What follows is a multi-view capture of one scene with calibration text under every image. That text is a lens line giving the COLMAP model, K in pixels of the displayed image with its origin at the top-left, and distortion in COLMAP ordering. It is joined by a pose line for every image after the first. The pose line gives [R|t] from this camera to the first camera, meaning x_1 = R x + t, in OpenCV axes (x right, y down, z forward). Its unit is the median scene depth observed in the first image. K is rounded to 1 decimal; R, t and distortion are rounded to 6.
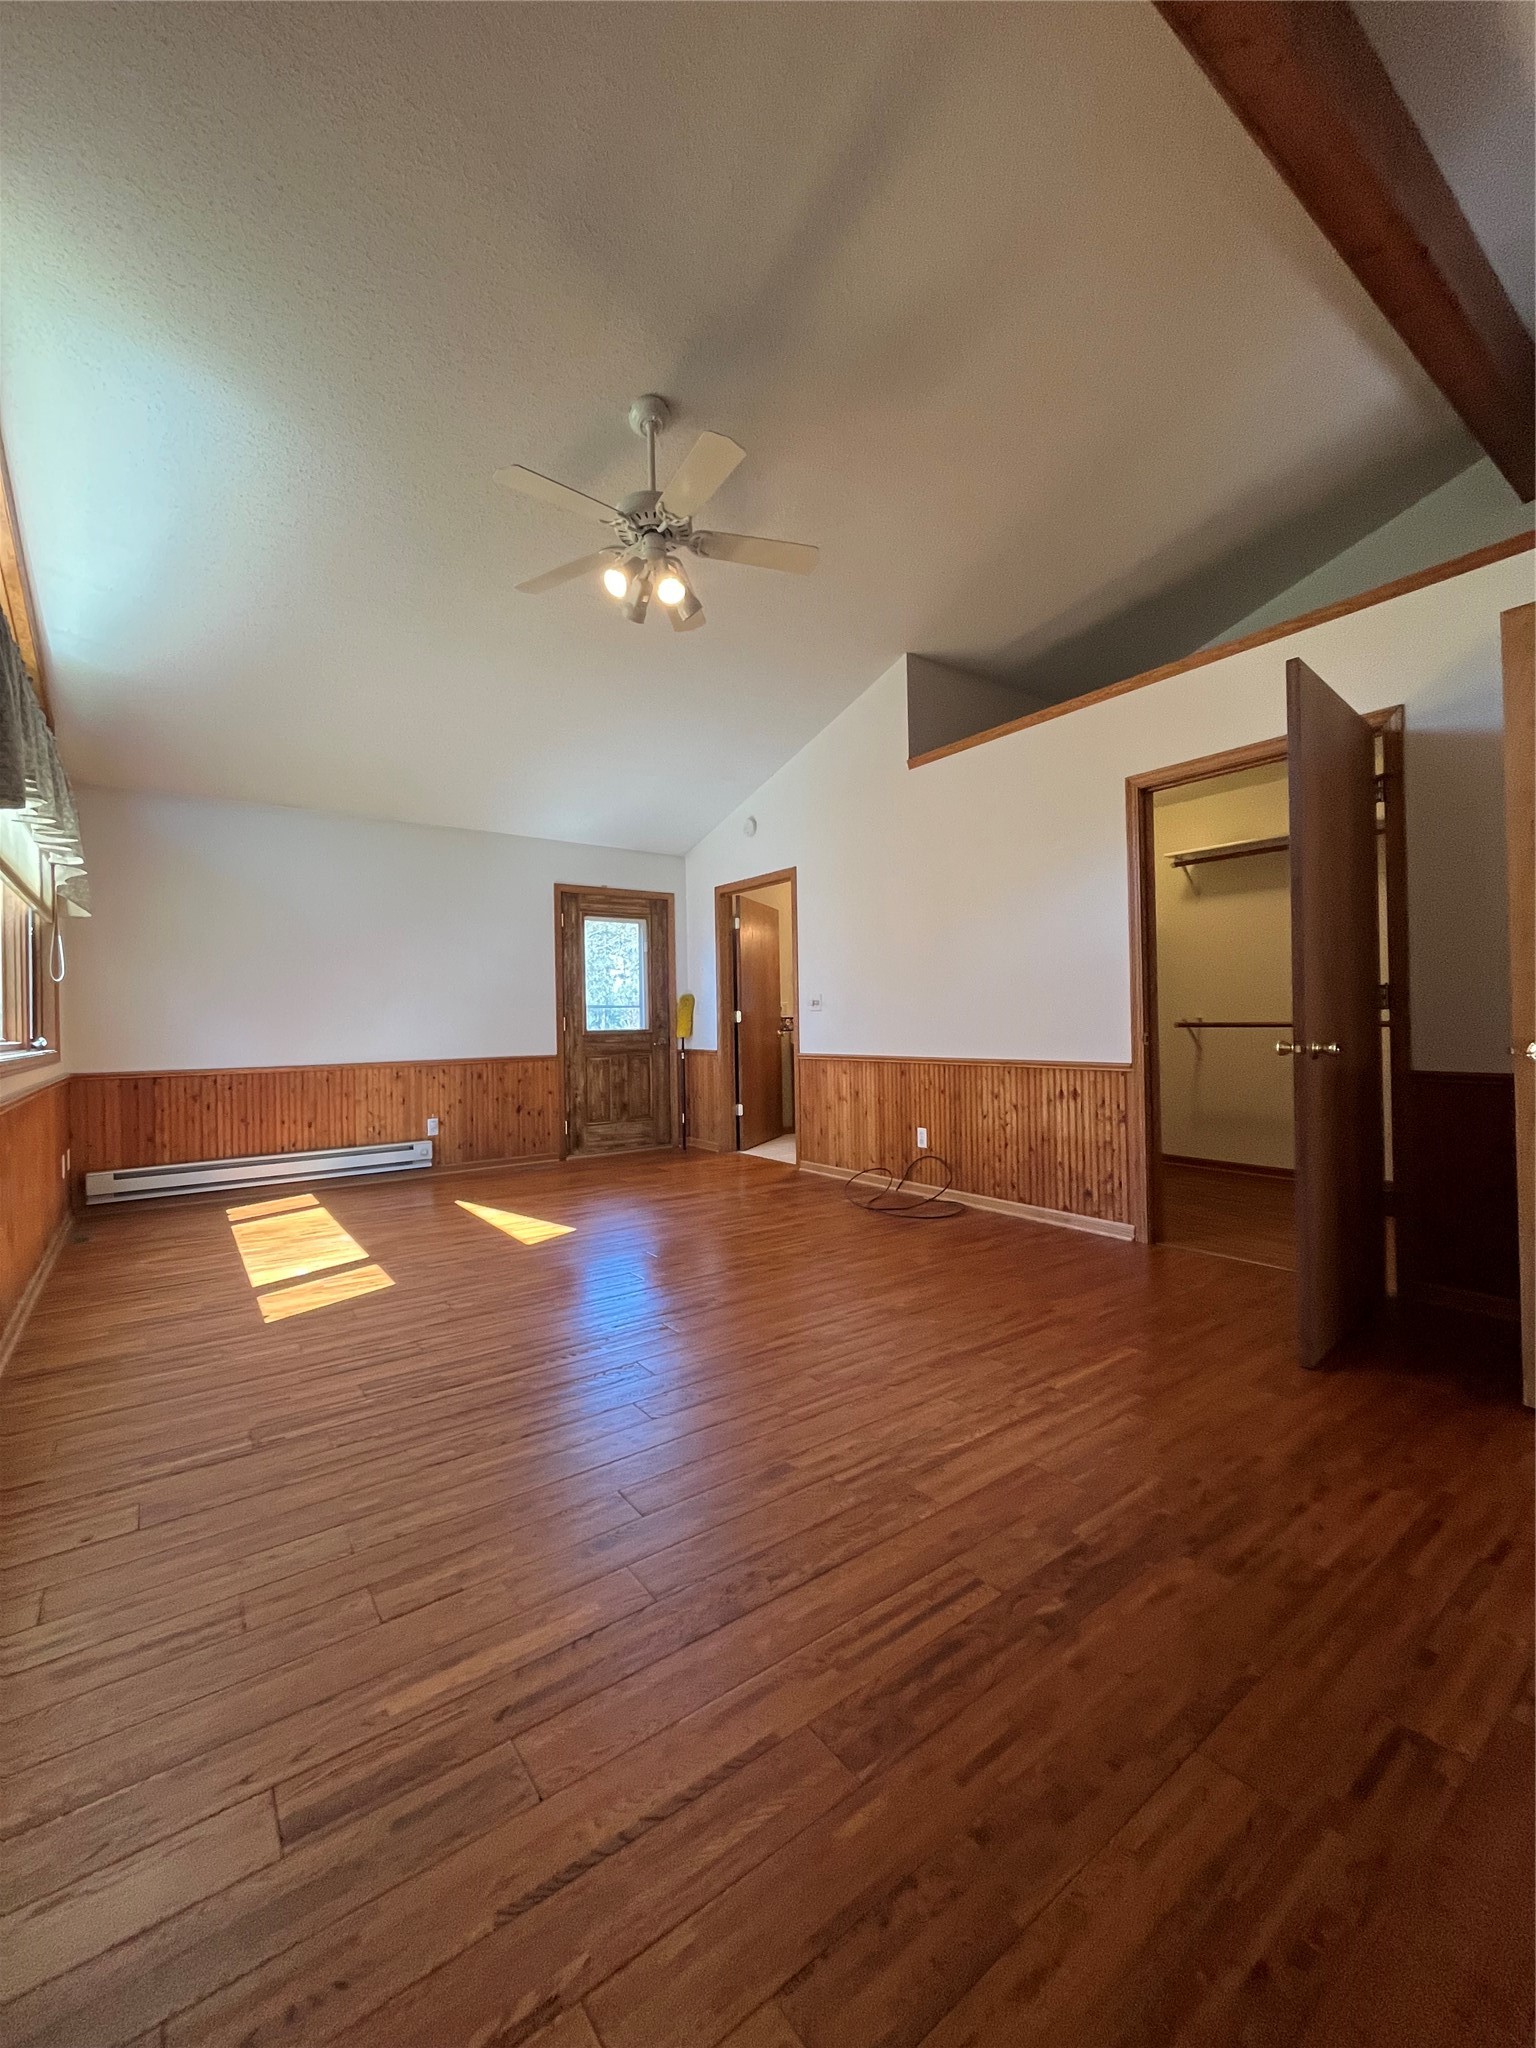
lens RADIAL K [[829.6, 0, 775.2], [0, 829.6, 1023.7], [0, 0, 1]] dist [-0.001943, 0.000067]
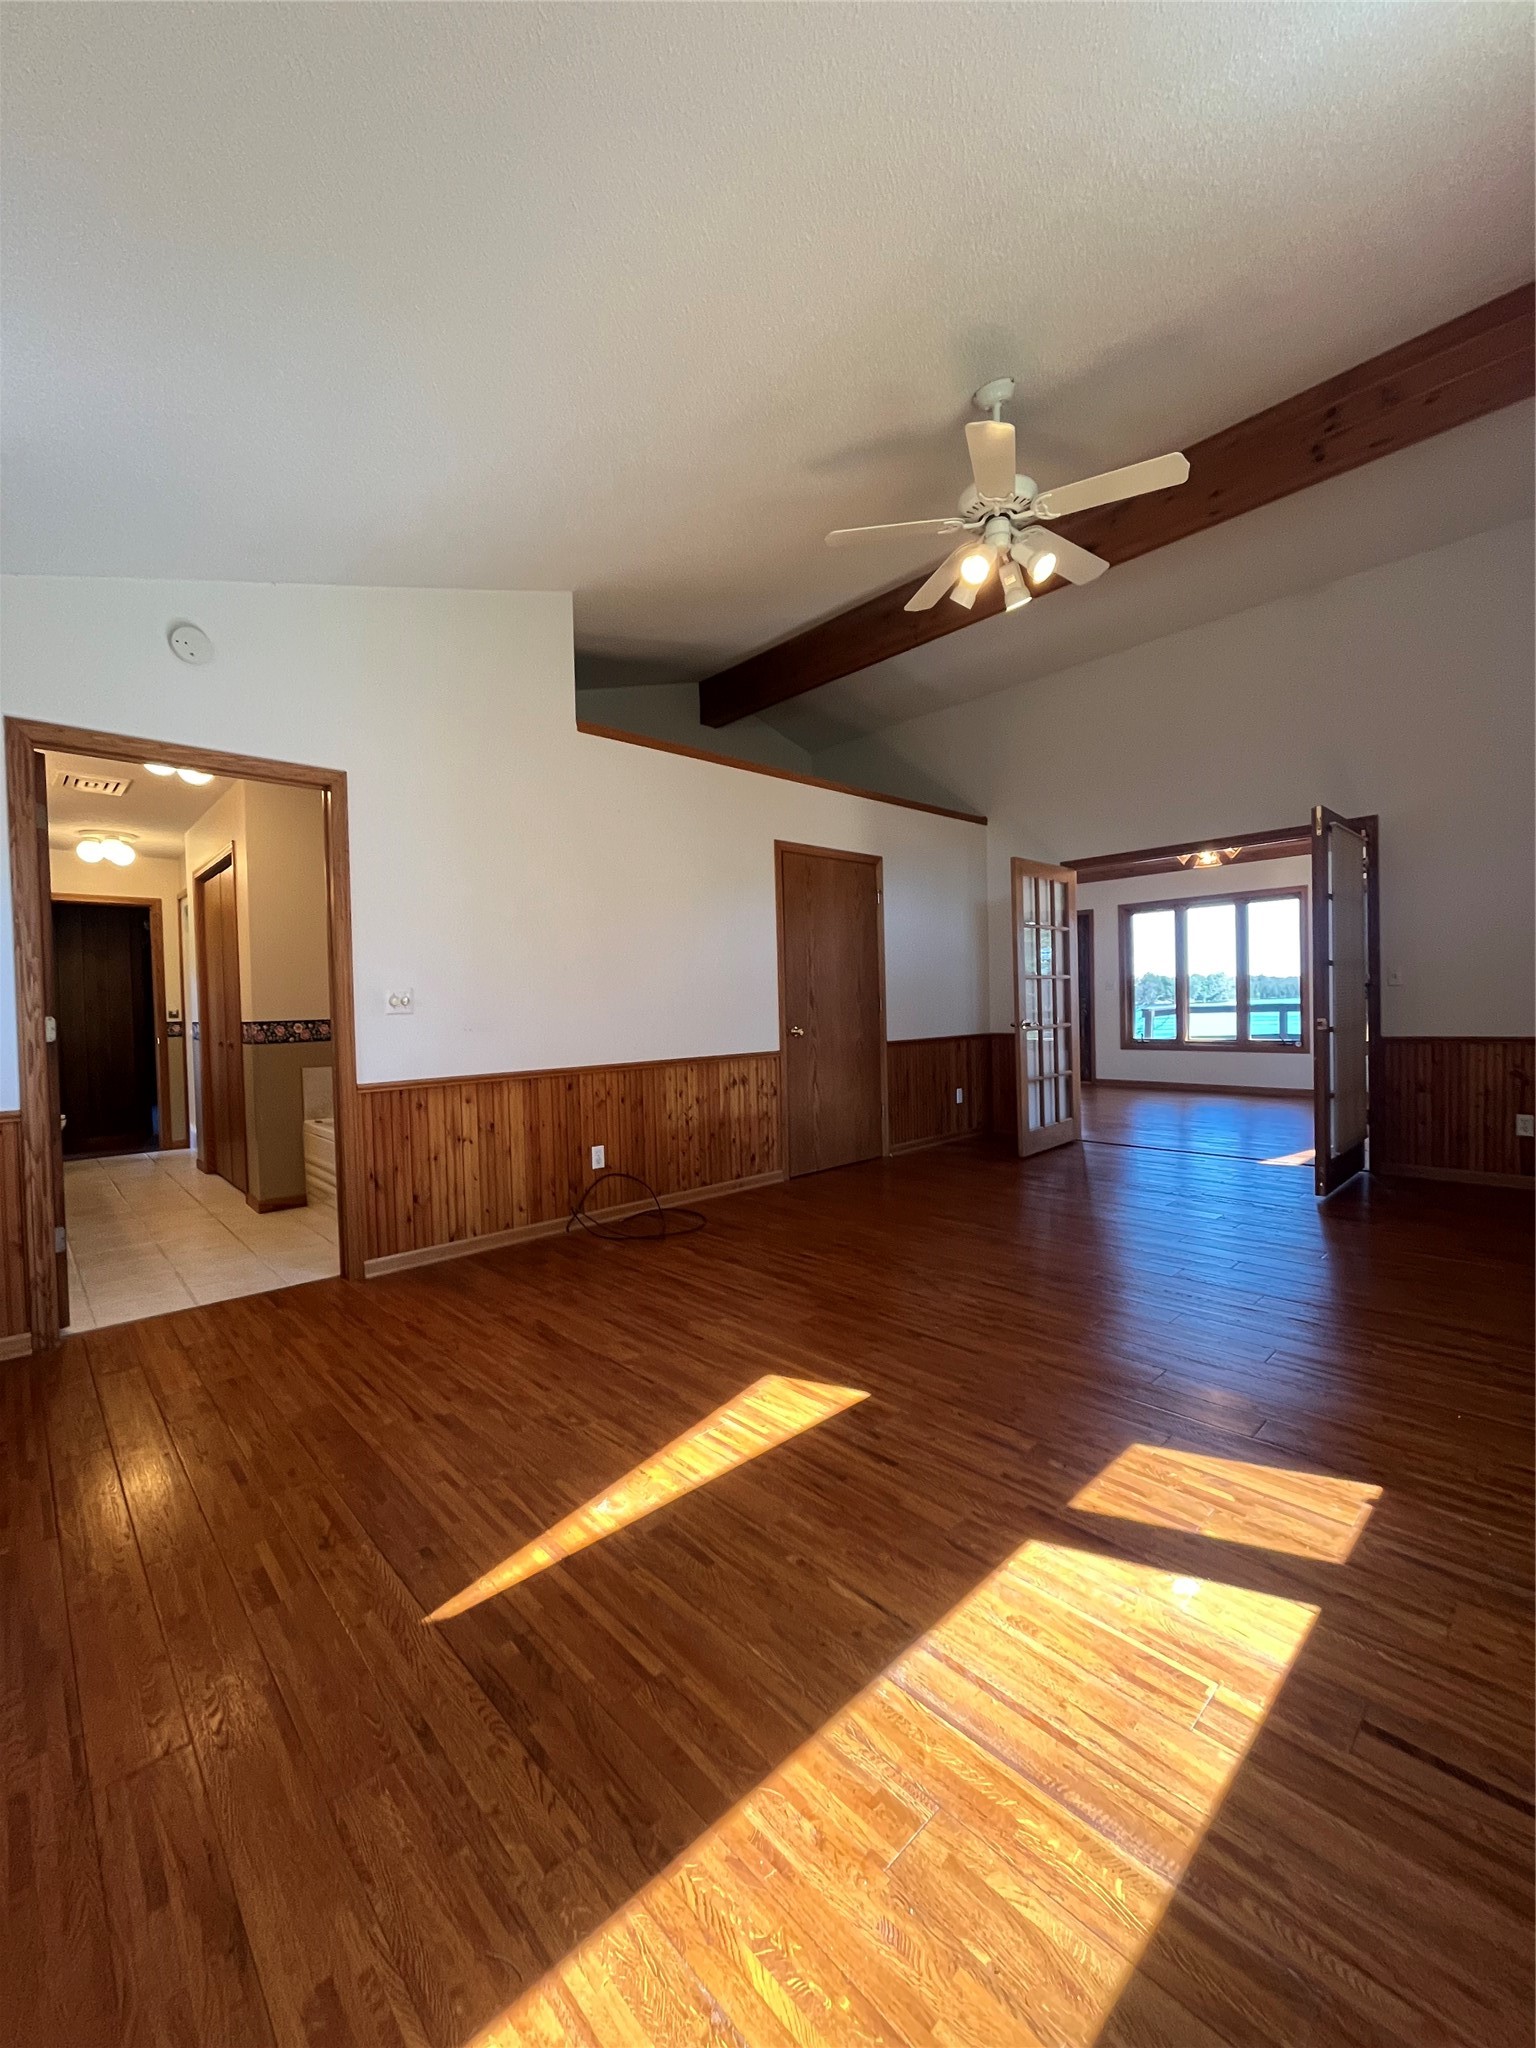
lens RADIAL K [[829.6, 0, 765.2], [0, 829.6, 1018.1], [0, 0, 1]] dist [-0.001943, 0.000067]
pose [[-0.110856, 0.000539, 0.993836, -0.729078], [0.030060, 0.999544, 0.002811, -0.007329], [-0.993382, 0.030186, -0.110822, 0.933912]]
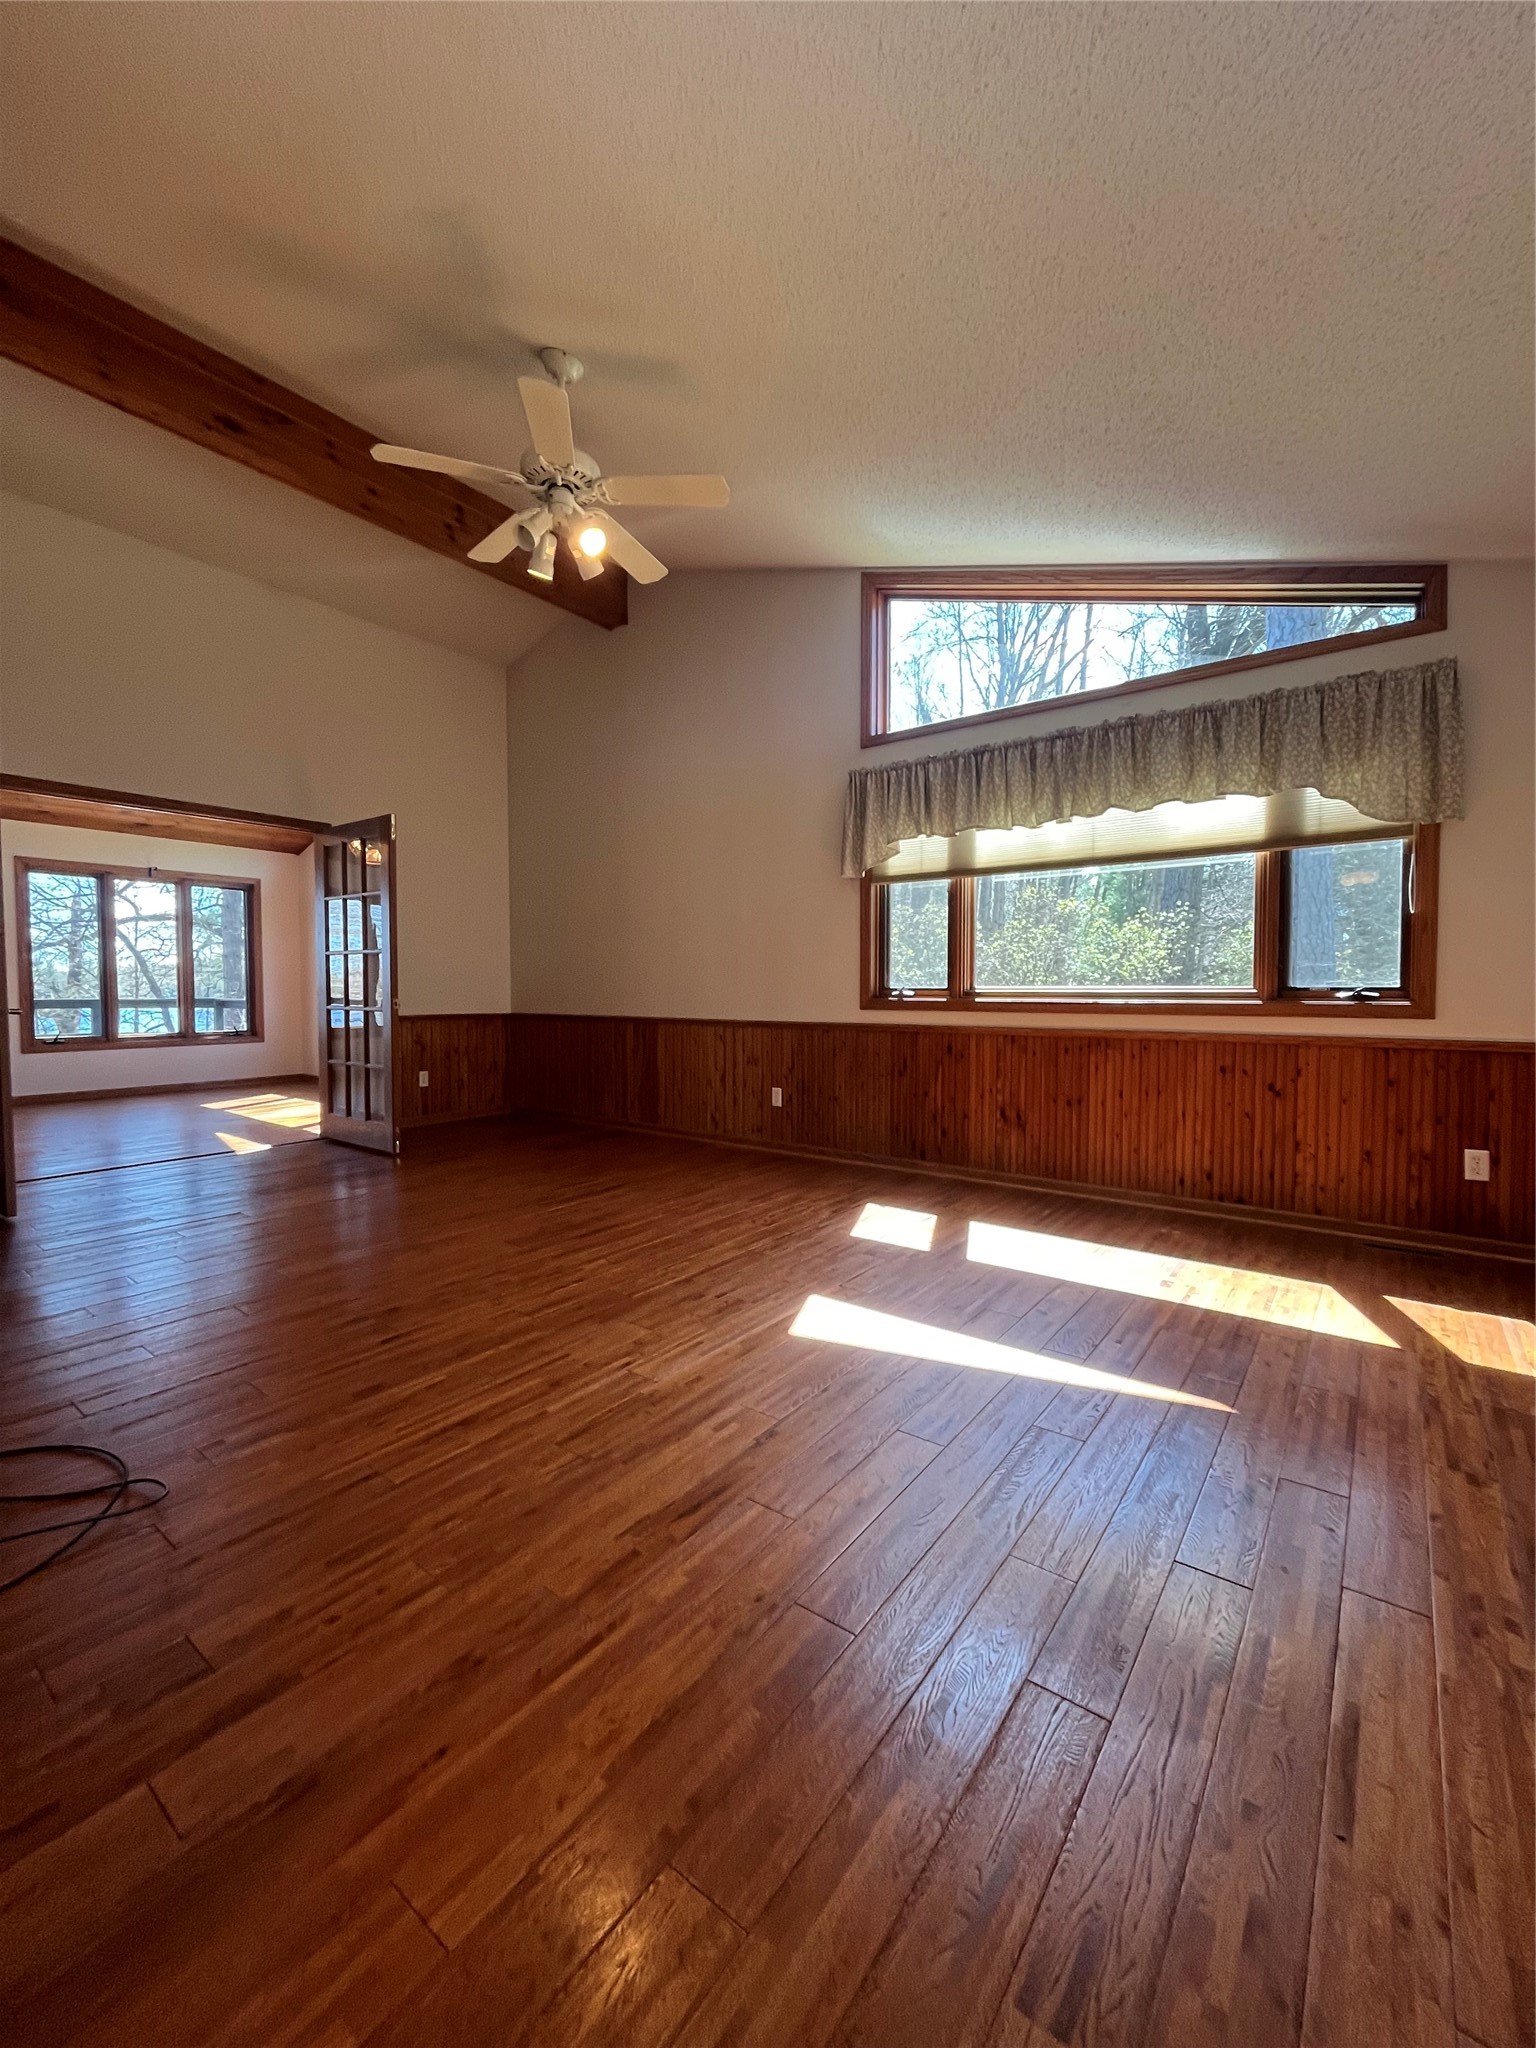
lens RADIAL K [[829.6, 0, 757.1], [0, 829.6, 1021.2], [0, 0, 1]] dist [-0.001943, 0.000067]
pose [[-0.962928, 0.034338, -0.267564, -0.058898], [0.022542, 0.998639, 0.047035, 0.001874], [0.268815, 0.039260, -0.962391, 1.360873]]
